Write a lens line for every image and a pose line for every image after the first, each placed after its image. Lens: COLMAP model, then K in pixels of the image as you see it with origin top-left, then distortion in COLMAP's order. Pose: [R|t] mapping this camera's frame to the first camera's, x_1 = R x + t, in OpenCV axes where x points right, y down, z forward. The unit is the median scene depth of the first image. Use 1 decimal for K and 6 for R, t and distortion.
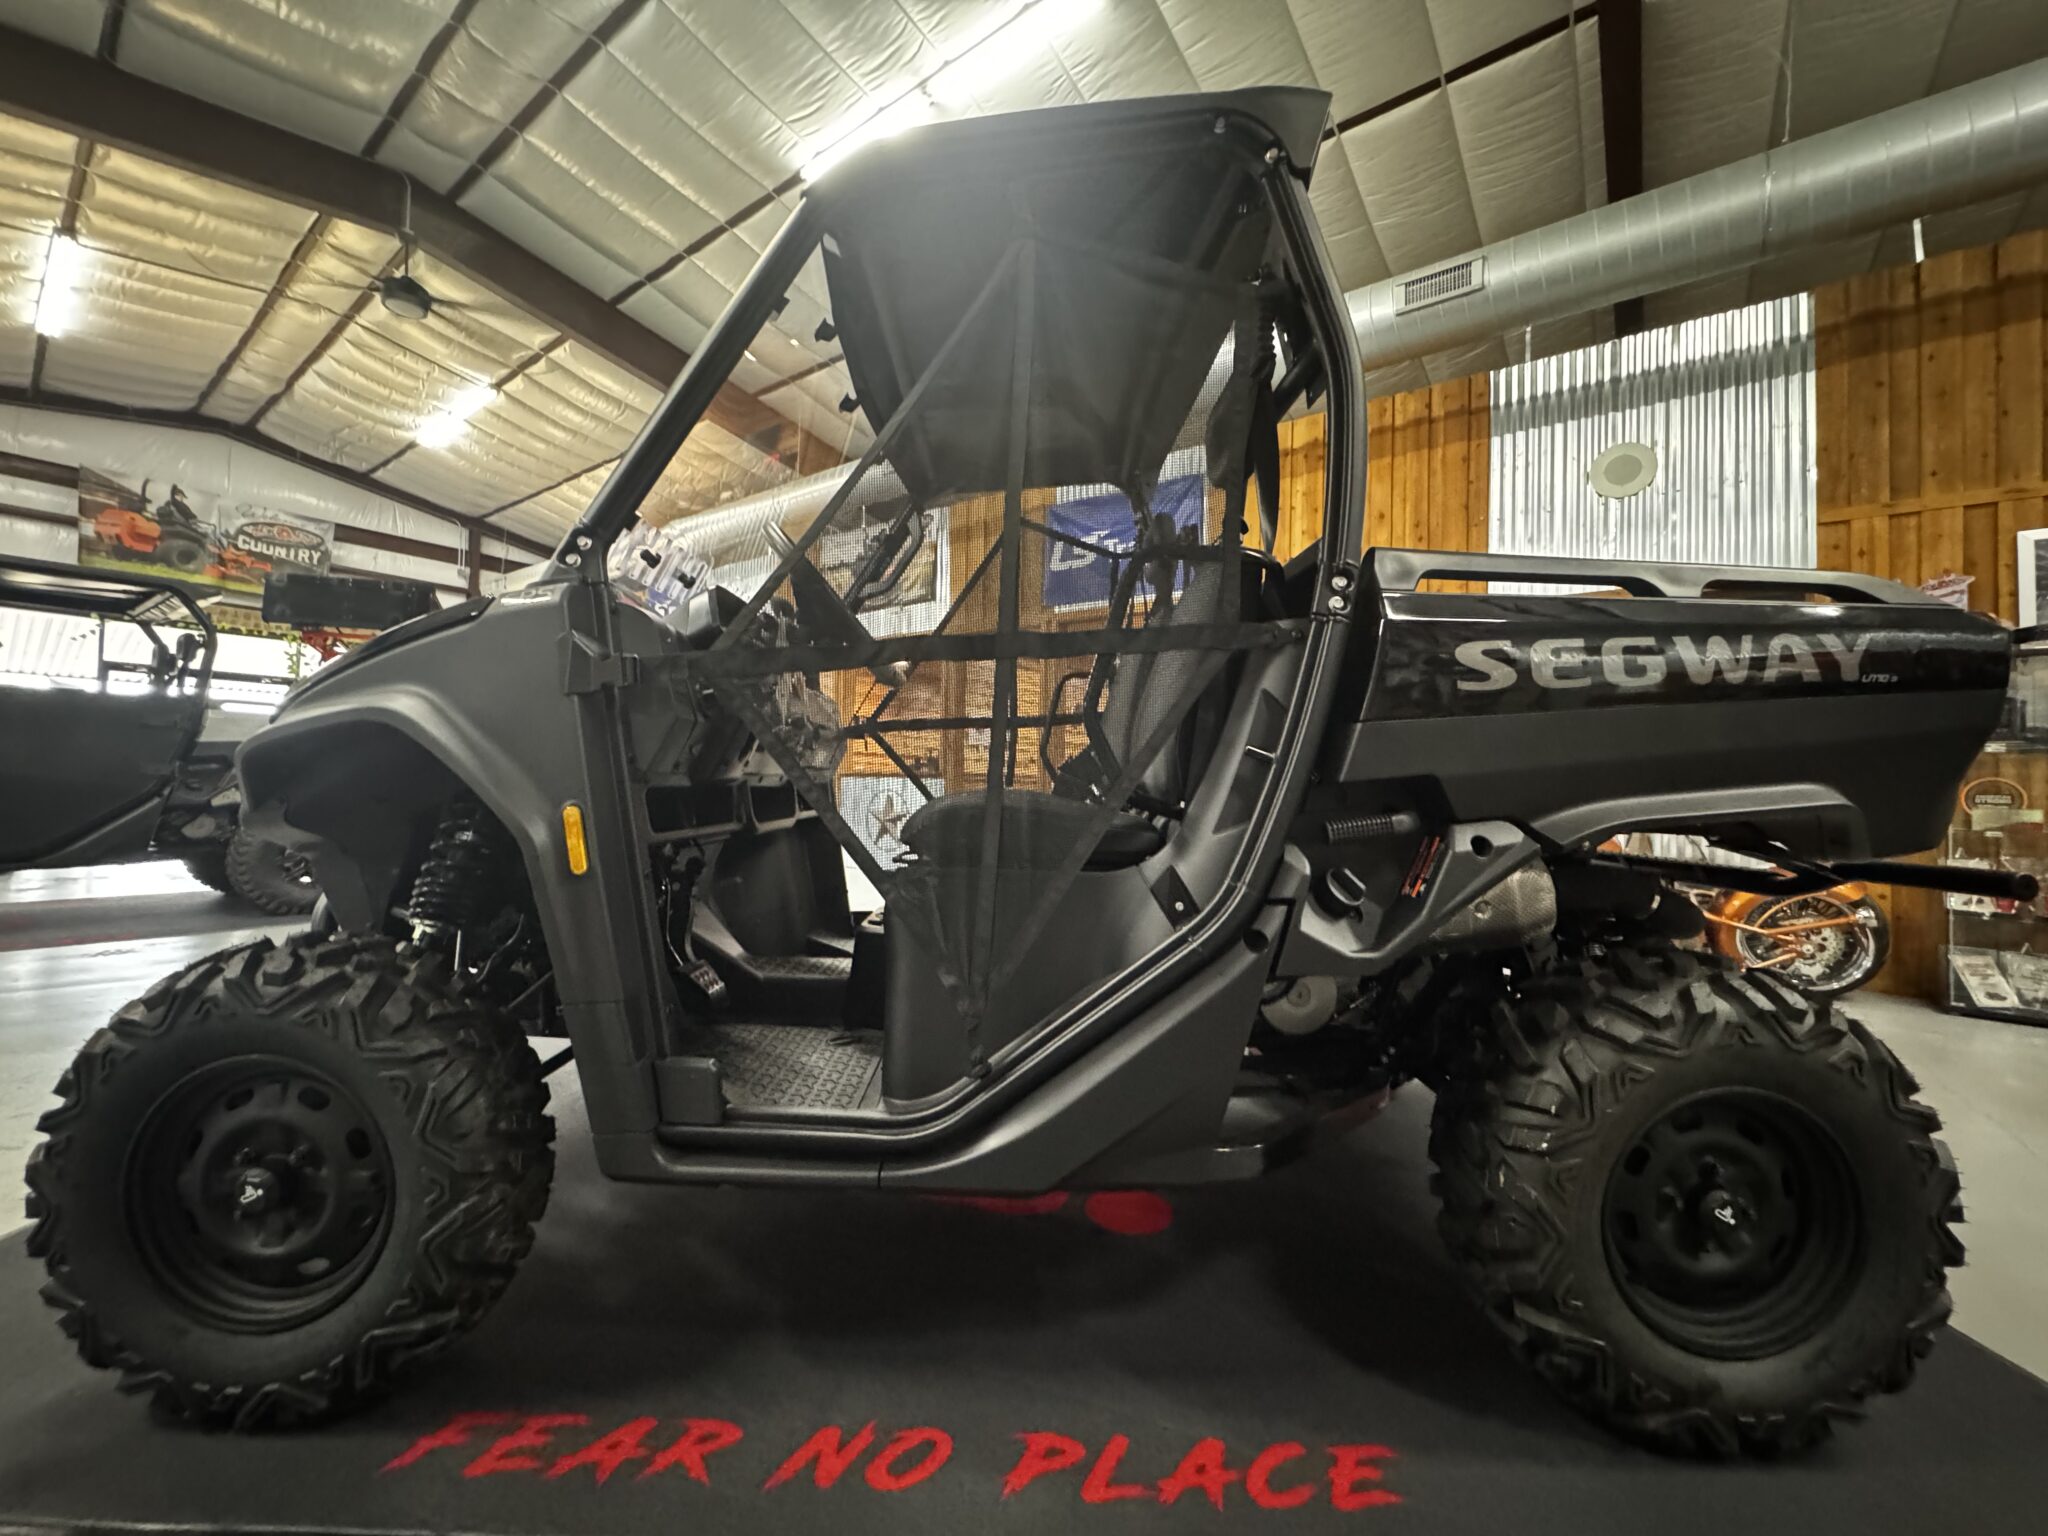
lens RADIAL K [[814.6, 0, 1024.0], [0, 814.6, 768.0], [0, 0, 1]] dist [-0.003901, -0.000073]
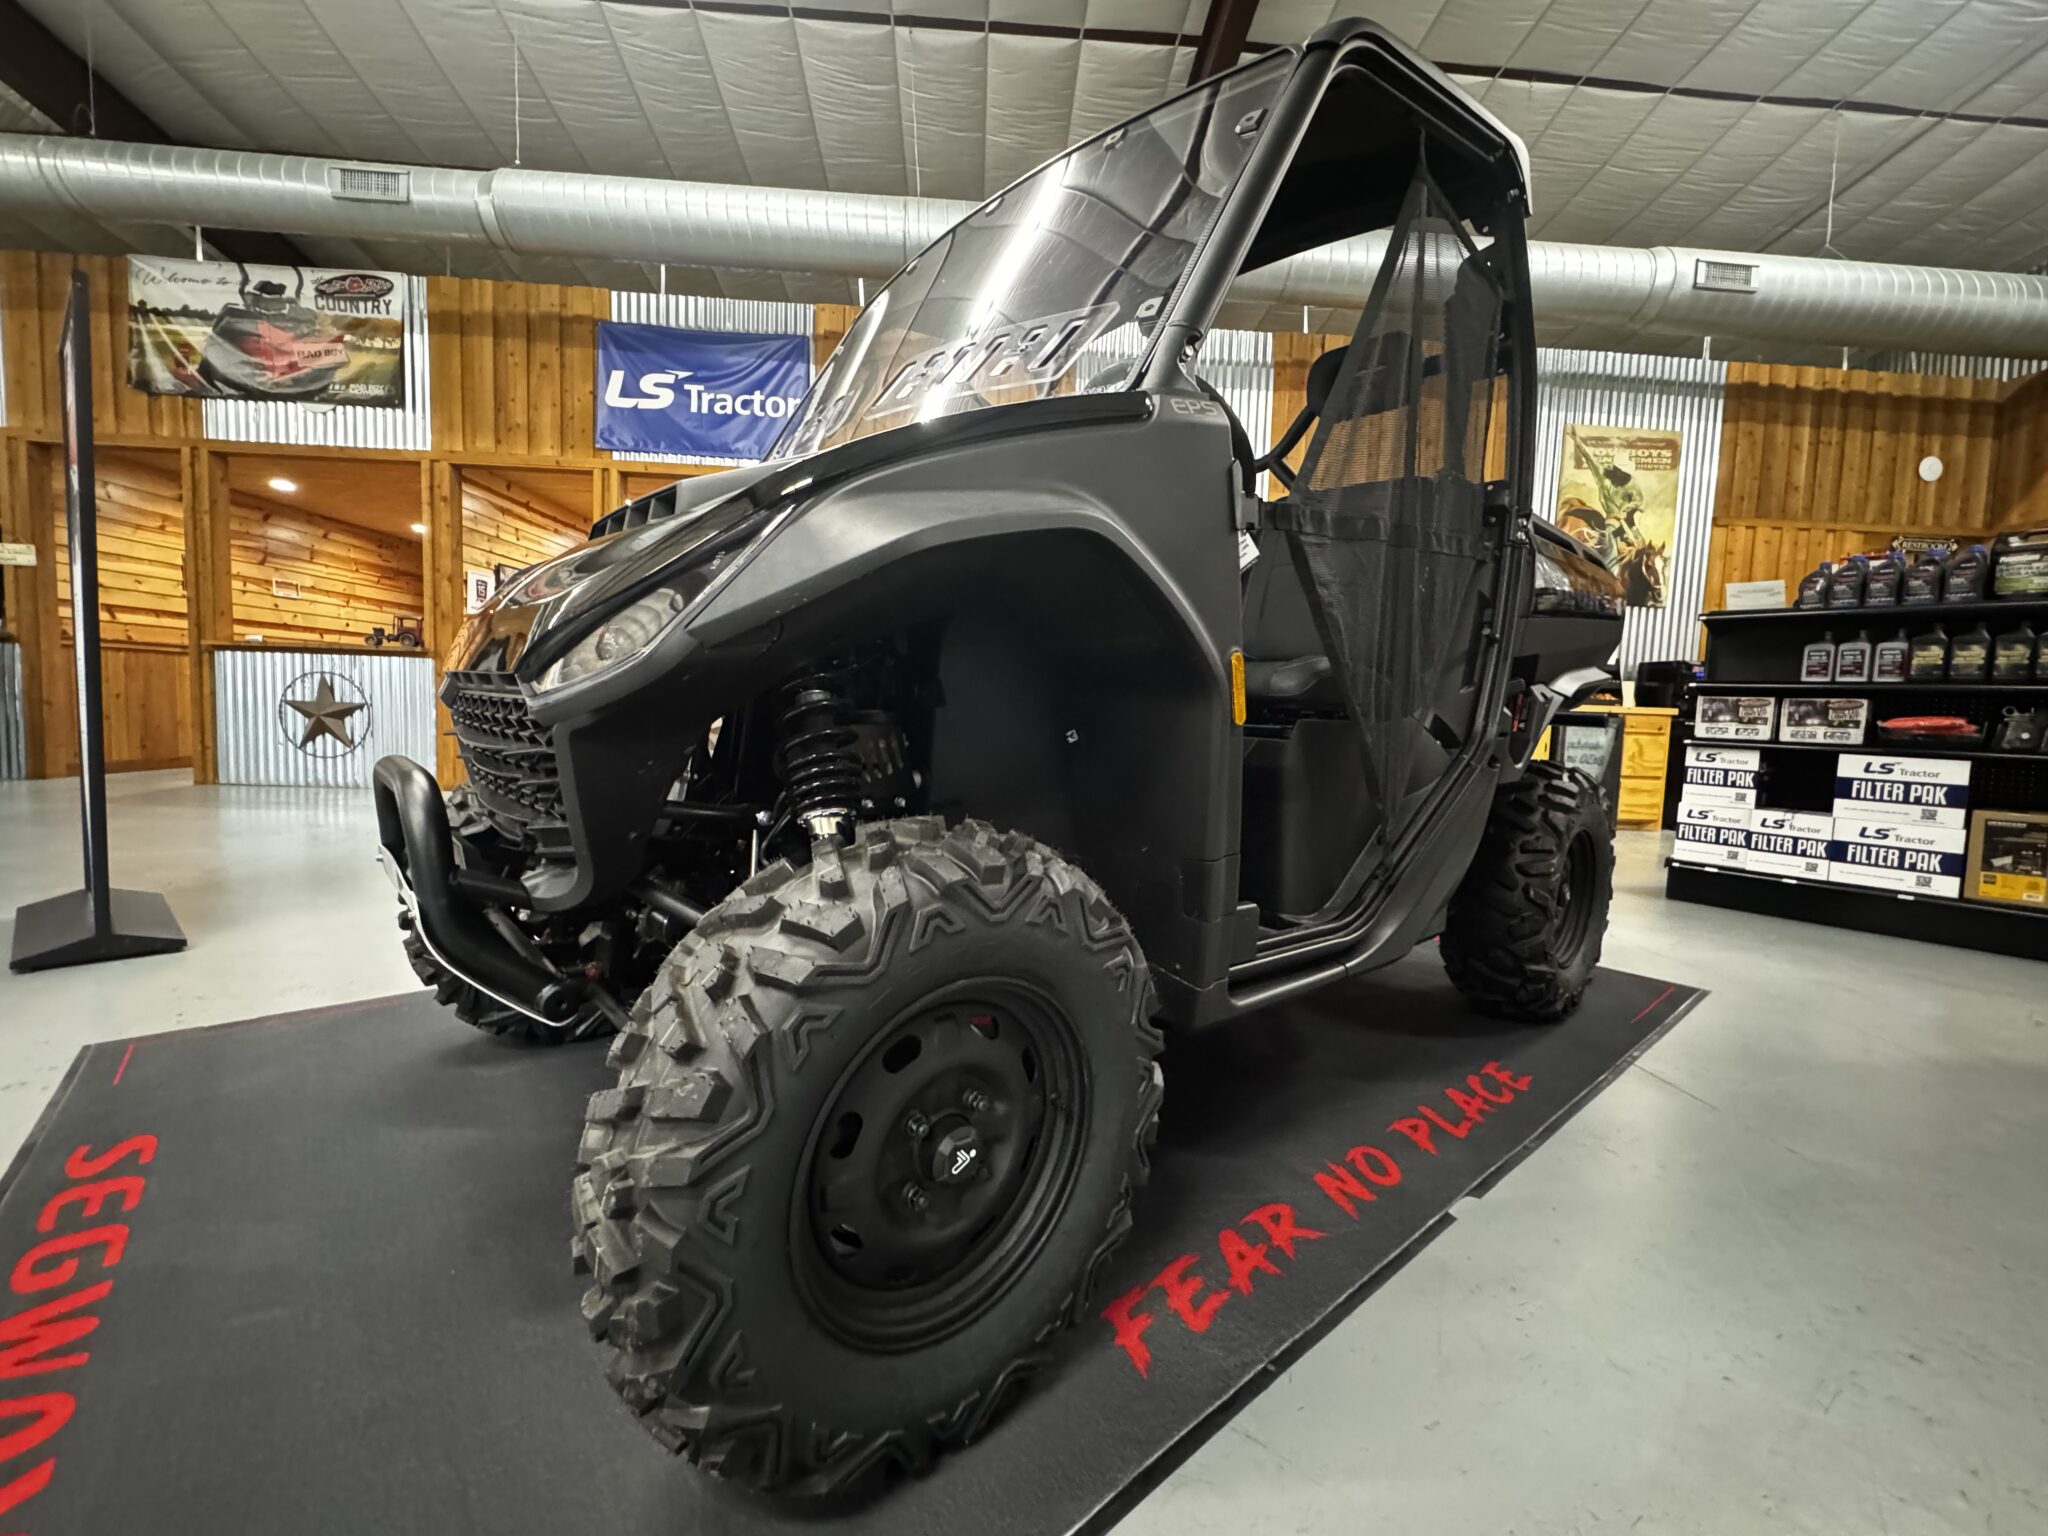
lens RADIAL K [[832.5, 0, 1024.0], [0, 832.5, 768.0], [0, 0, 1]] dist [-0.003183, -0.000766]
pose [[0.755680, -0.052862, 0.652804, -0.925268], [-0.029356, 0.993002, 0.114392, 0.048348], [-0.654283, -0.105607, 0.748840, 0.282154]]
